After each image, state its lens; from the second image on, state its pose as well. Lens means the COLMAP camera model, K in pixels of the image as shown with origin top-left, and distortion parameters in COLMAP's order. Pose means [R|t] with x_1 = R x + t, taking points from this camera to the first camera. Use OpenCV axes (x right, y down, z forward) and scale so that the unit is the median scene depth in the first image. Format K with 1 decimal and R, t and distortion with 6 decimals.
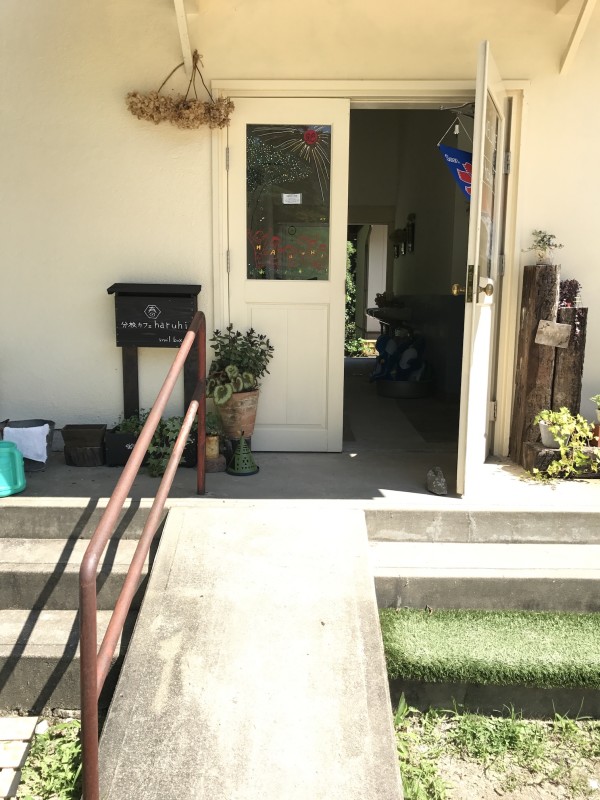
lens RADIAL K [[652.5, 0, 300.6], [0, 652.5, 395.8], [0, 0, 1]] dist [0.016333, -0.016360]
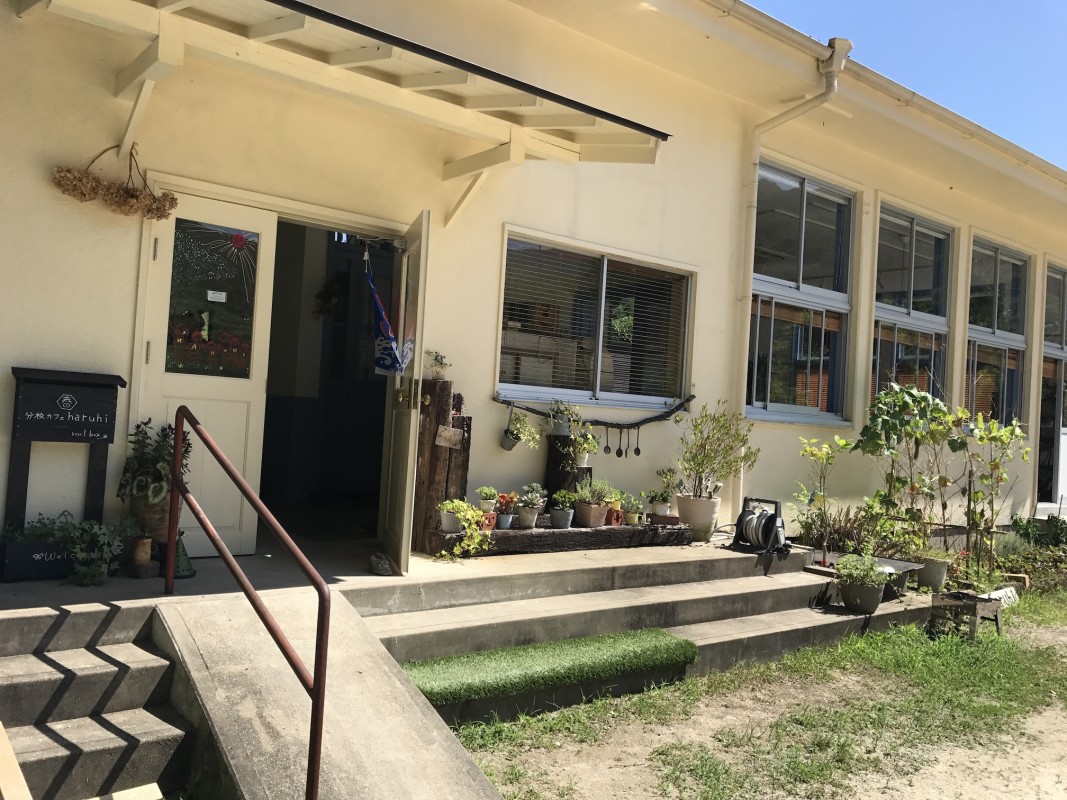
lens RADIAL K [[870.3, 0, 530.6], [0, 870.3, 397.8], [0, 0, 1]] dist [0.016333, -0.016360]
pose [[0.773516, 0.051789, 0.631657, -0.508197], [0.042472, 0.990179, -0.133195, 0.052800], [-0.632352, 0.129856, 0.763720, -0.318798]]
